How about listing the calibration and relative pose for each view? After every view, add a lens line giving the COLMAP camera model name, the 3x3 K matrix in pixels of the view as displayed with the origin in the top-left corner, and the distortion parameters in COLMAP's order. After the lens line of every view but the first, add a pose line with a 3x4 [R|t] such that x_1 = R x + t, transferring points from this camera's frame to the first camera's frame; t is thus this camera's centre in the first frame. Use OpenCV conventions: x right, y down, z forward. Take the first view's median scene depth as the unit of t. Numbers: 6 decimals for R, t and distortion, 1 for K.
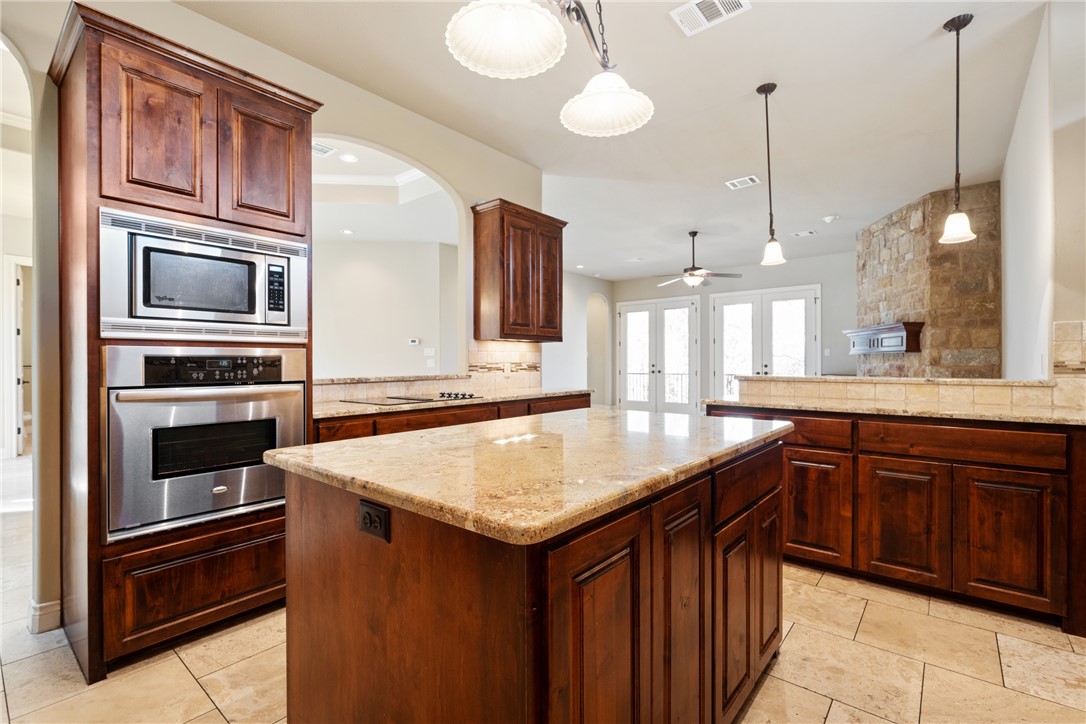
lens RADIAL K [[488.2, 0, 539.6], [0, 488.2, 361.6], [0, 0, 1]] dist [0.002131, 0.000167]
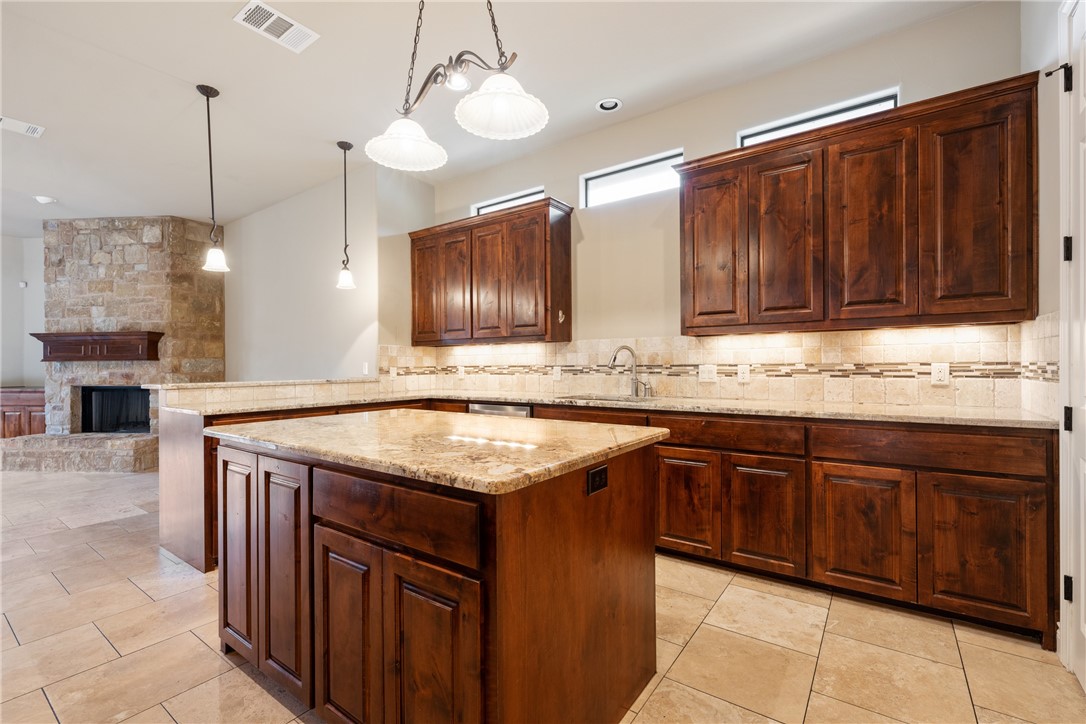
lens RADIAL K [[476.9, 0, 541.9], [0, 476.9, 366.4], [0, 0, 1]] dist [0.000762, -0.000239]
pose [[-0.079167, 0.002733, 0.996858, -0.330047], [0.007813, 0.999967, -0.002121, 0.002430], [-0.996831, 0.007621, -0.079186, 0.251041]]
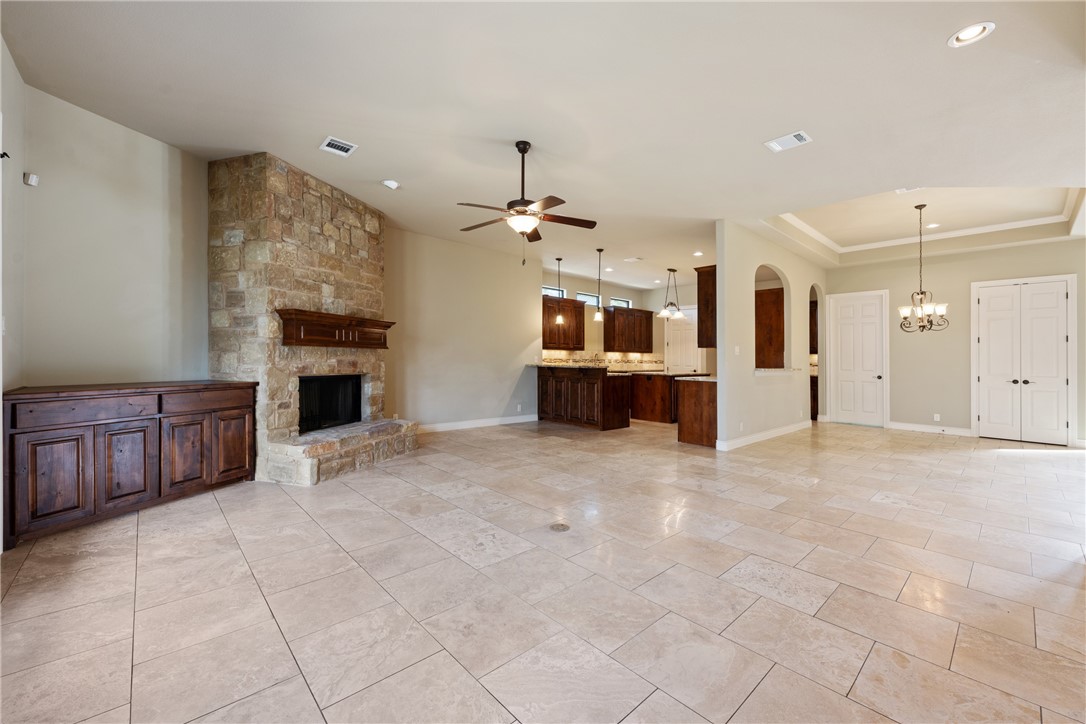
lens RADIAL K [[428.5, 0, 542.0], [0, 428.5, 360.6], [0, 0, 1]] dist [-0.000254, 0.000041]
pose [[-0.991748, -0.007984, 0.127956, 0.288063], [-0.007729, 0.999967, 0.002491, 0.001359], [-0.127971, 0.001482, -0.991777, 1.934709]]
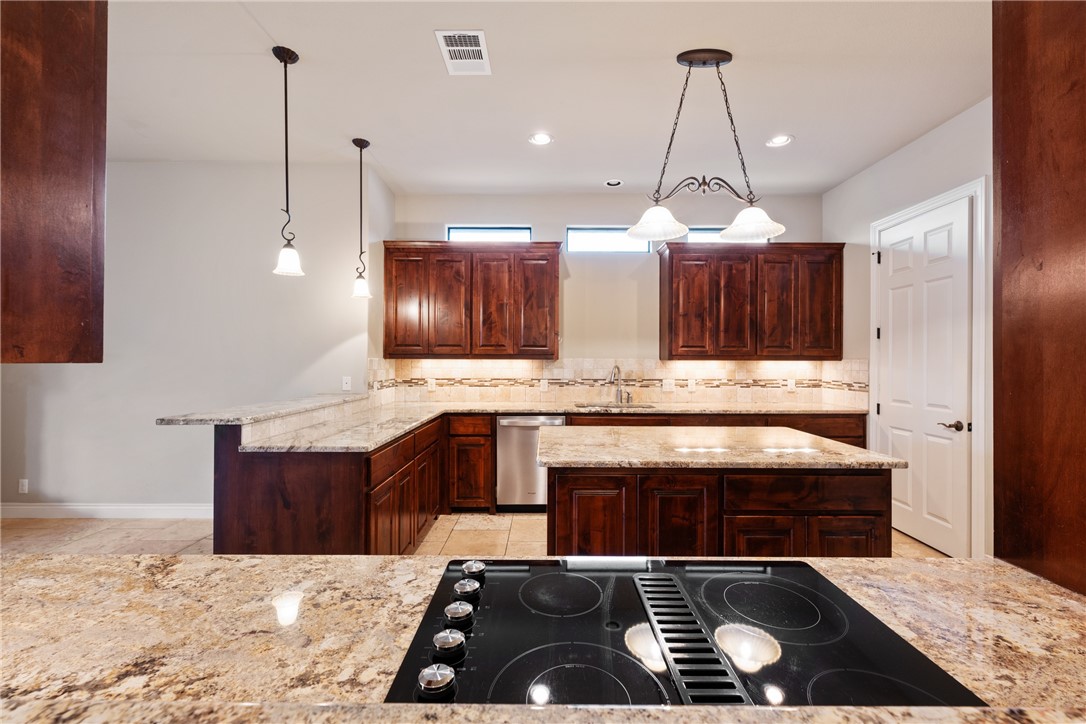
lens RADIAL K [[446.0, 0, 543.0], [0, 446.0, 362.0], [0, 0, 1]] dist [0.000819, 0.000069]
pose [[-0.646439, -0.000325, 0.762965, -0.224998], [0.000158, 1.000000, 0.000560, -0.031746], [-0.762965, 0.000482, -0.646439, 0.698468]]
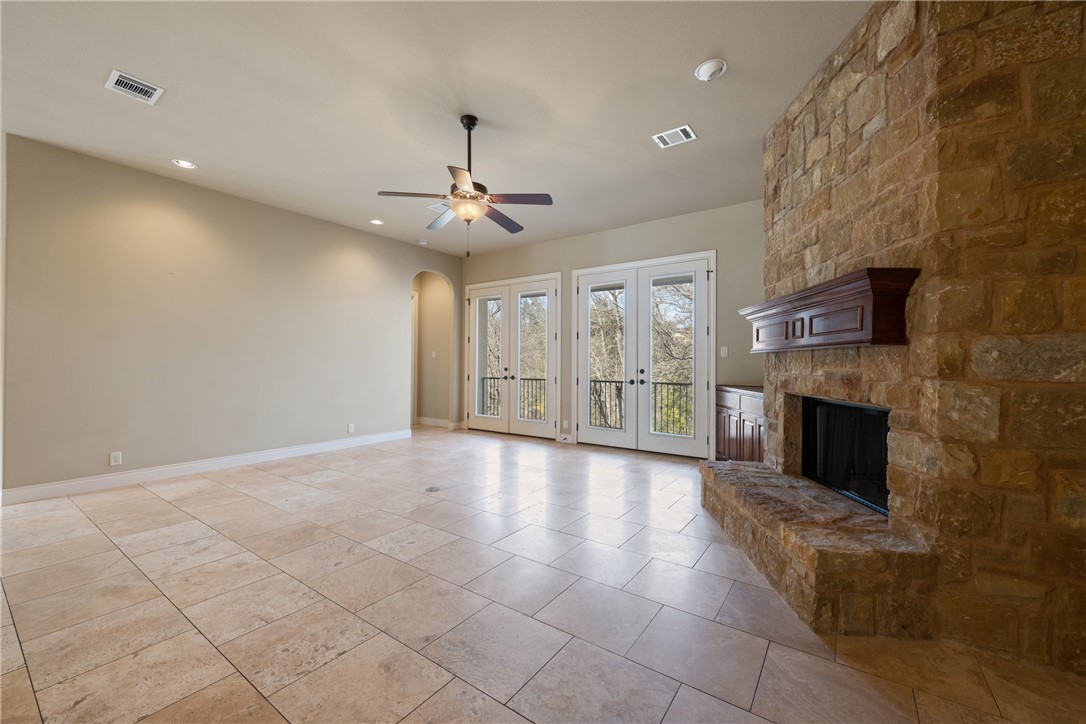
lens RADIAL K [[428.5, 0, 542.0], [0, 428.5, 360.6], [0, 0, 1]] dist [-0.000254, 0.000041]
pose [[0.996492, 0.008018, 0.083304, 0.453301], [-0.007435, 0.999946, -0.007310, -0.001237], [-0.083358, 0.006665, 0.996497, 0.679201]]
